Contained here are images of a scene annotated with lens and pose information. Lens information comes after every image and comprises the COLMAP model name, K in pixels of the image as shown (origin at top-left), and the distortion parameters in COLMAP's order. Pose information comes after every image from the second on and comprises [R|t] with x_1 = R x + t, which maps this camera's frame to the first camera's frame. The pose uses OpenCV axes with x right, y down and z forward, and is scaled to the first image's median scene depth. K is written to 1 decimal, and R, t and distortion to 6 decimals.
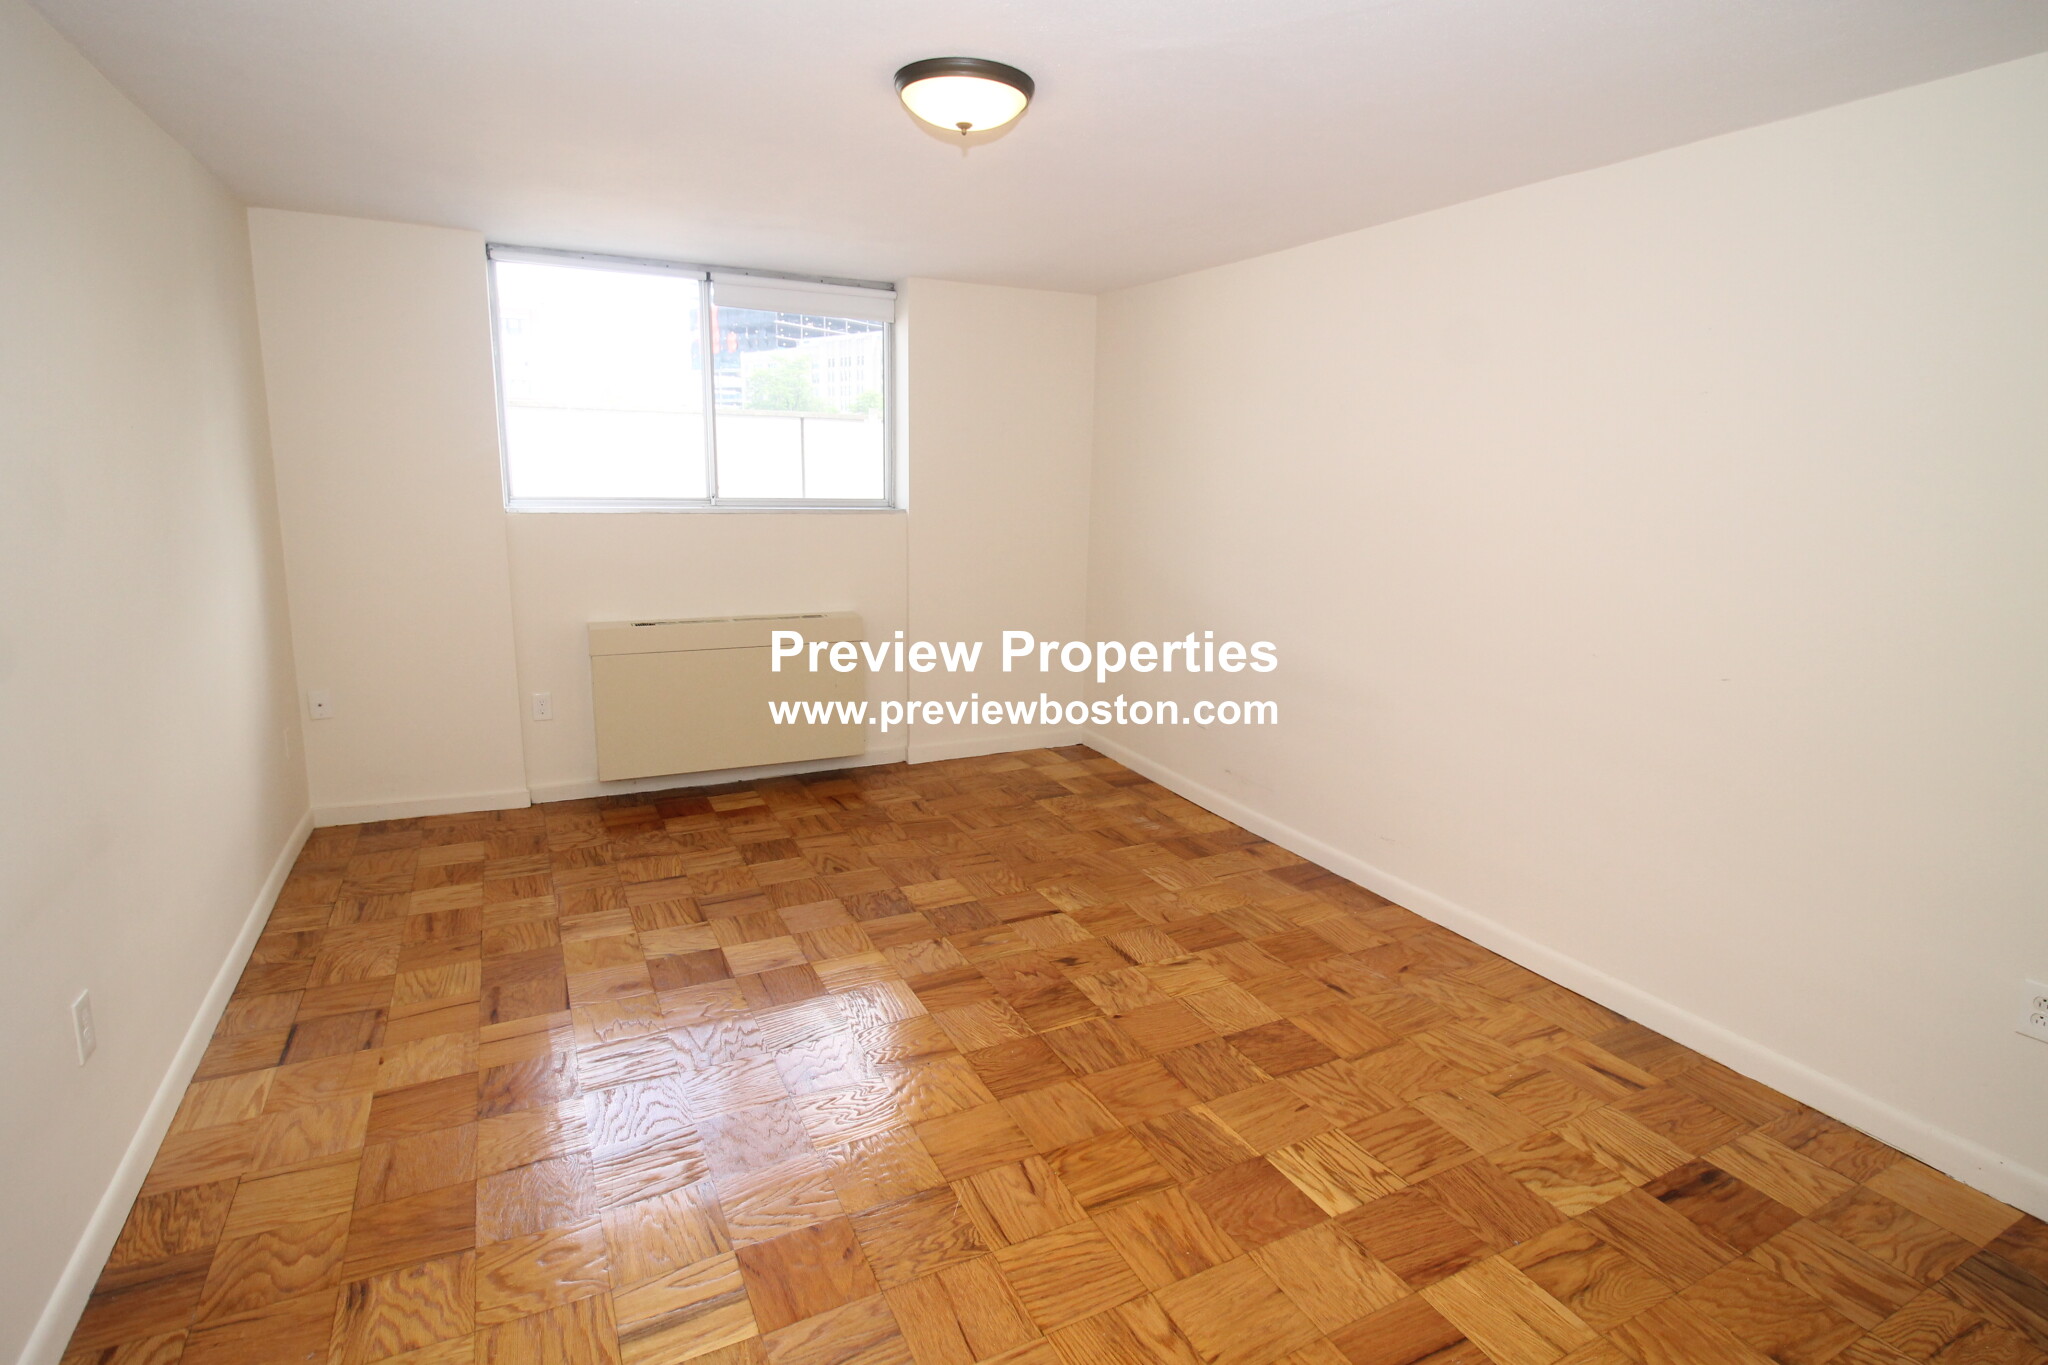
lens RADIAL K [[1036.3, 0, 1024.0], [0, 1036.3, 682.5], [0, 0, 1]] dist [0.012162, -0.015314]
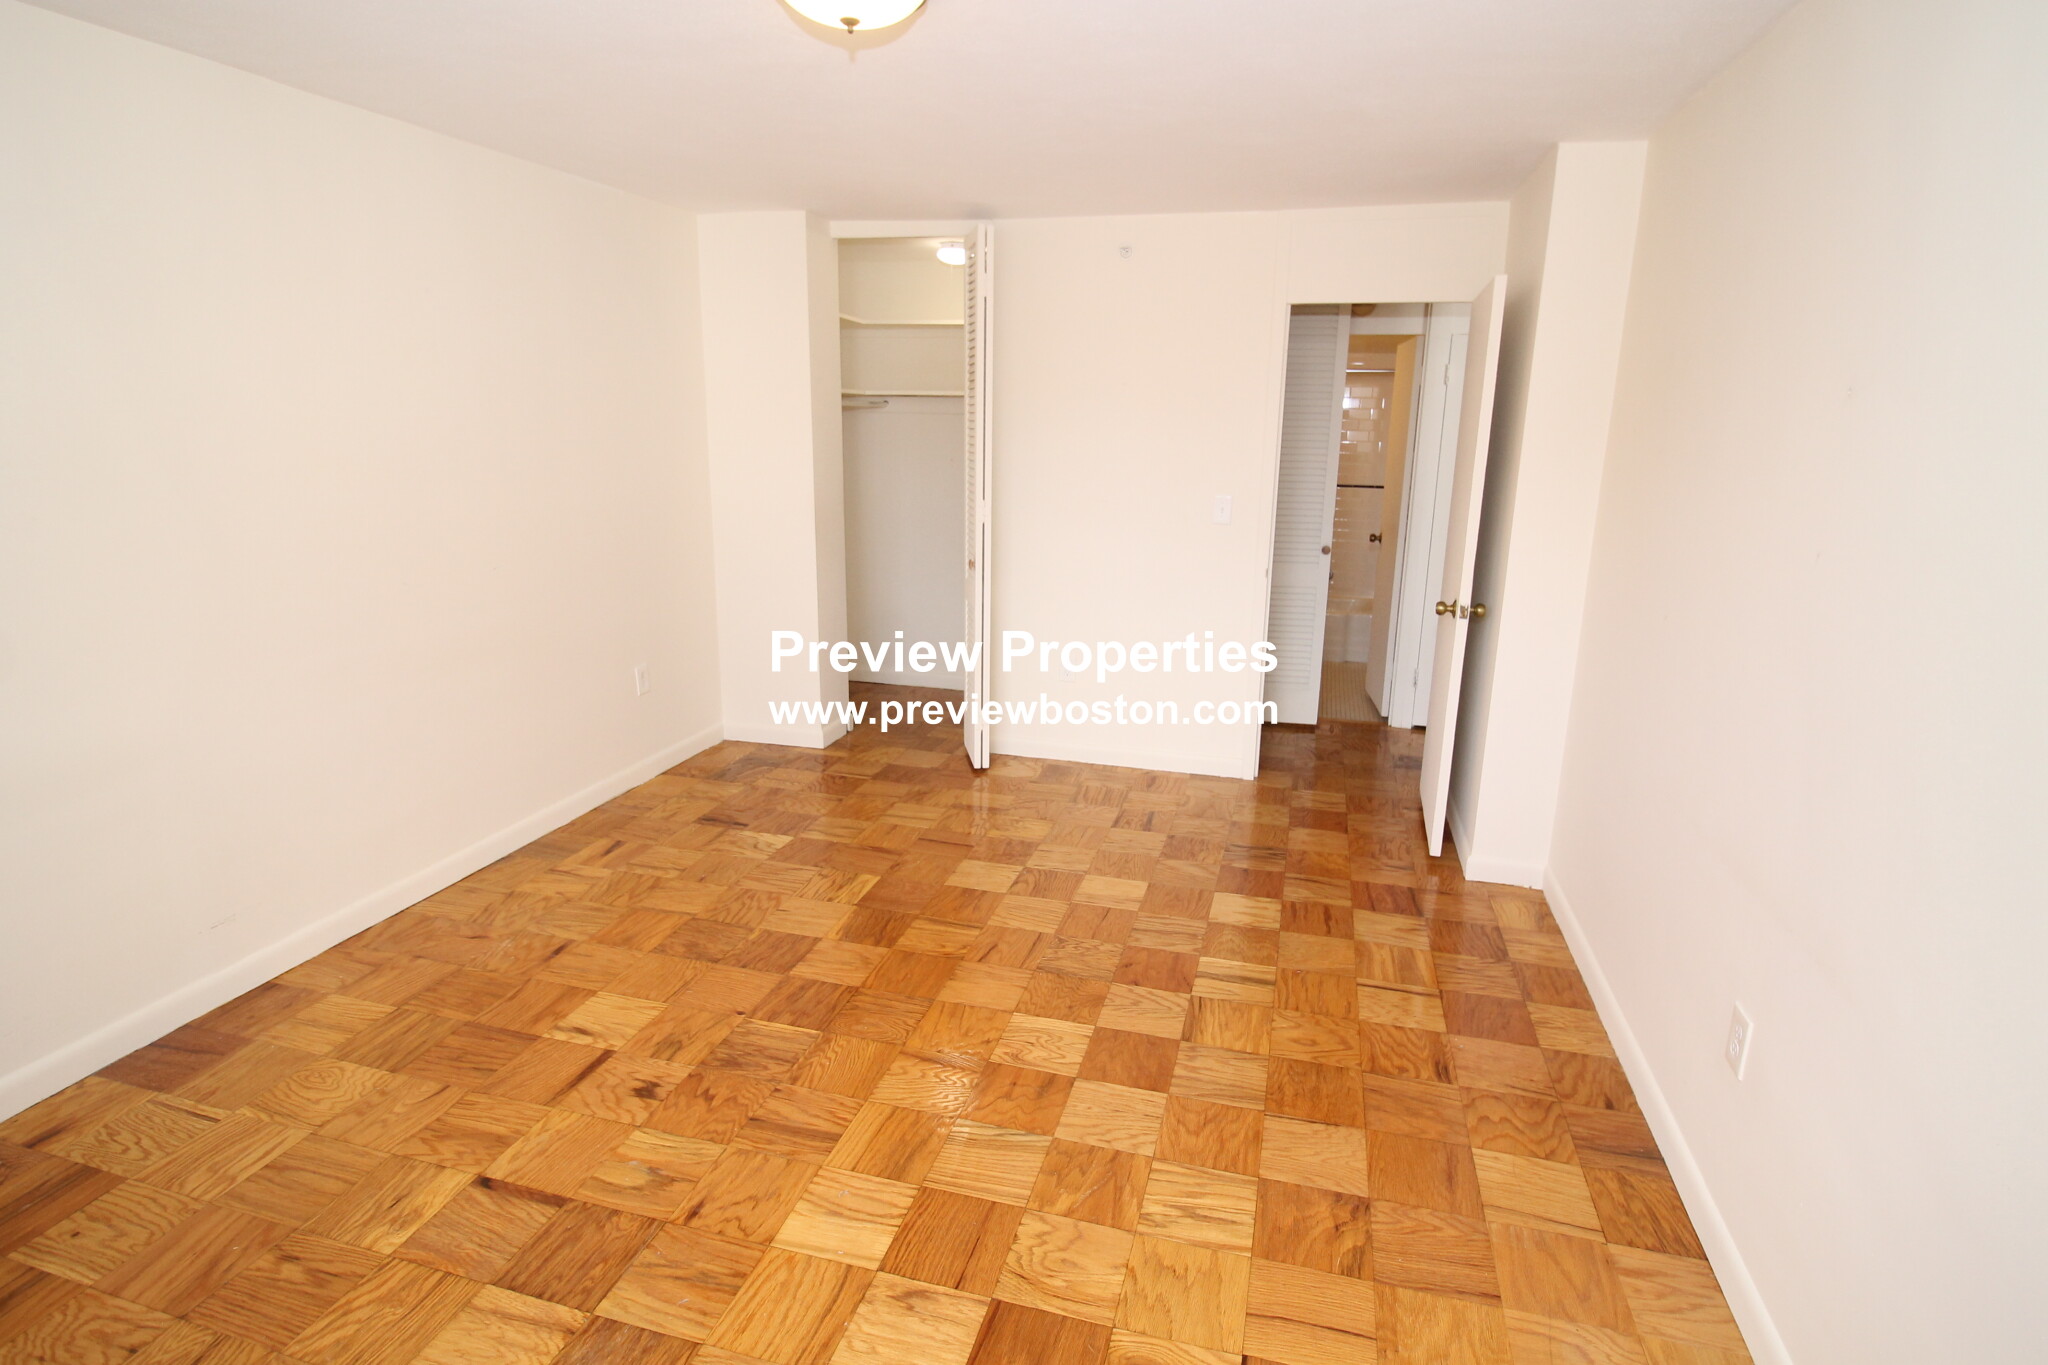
lens RADIAL K [[1036.3, 0, 1024.0], [0, 1036.3, 682.5], [0, 0, 1]] dist [0.012162, -0.015314]
pose [[-0.737475, -0.200273, 0.644997, -0.610103], [0.103958, 0.909978, 0.401414, -0.288221], [-0.667326, 0.363085, -0.650266, 1.242347]]
